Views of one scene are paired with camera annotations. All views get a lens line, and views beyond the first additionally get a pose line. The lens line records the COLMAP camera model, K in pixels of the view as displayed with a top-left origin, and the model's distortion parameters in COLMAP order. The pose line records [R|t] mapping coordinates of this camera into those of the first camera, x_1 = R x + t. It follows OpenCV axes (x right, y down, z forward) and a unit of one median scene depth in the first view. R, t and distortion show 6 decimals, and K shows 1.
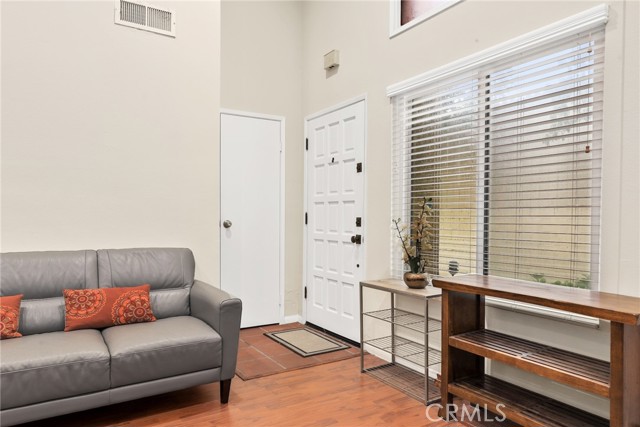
lens RADIAL K [[432.8, 0, 320.2], [0, 432.8, 216.7], [0, 0, 1]] dist [0.002975, 0.000088]
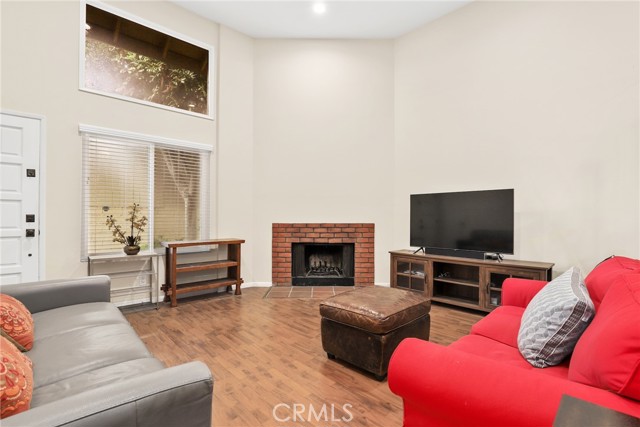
lens RADIAL K [[297.0, 0, 317.6], [0, 297.0, 217.6], [0, 0, 1]] dist [-0.019537, -0.000124]
pose [[-0.187954, -0.003711, 0.982171, -0.850550], [-0.003038, 0.999990, 0.003197, 0.004915], [-0.982173, -0.002383, -0.187963, 0.371930]]
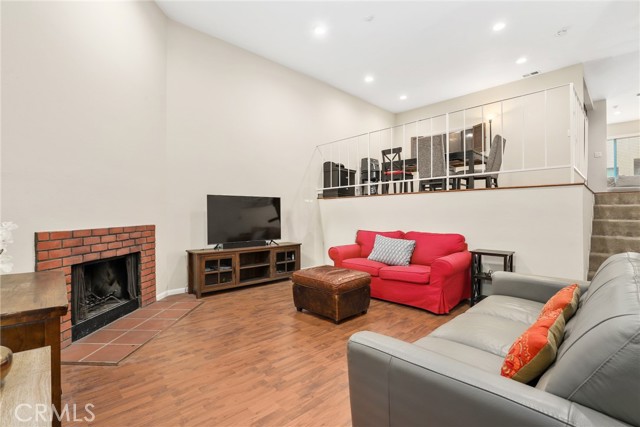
lens RADIAL K [[297.0, 0, 317.2], [0, 297.0, 215.1], [0, 0, 1]] dist [-0.019537, -0.000124]
pose [[-0.983214, 0.003645, -0.182419, -0.013043], [0.002928, 0.999987, 0.004200, -0.004368], [0.182431, 0.003595, -0.983212, 1.045523]]
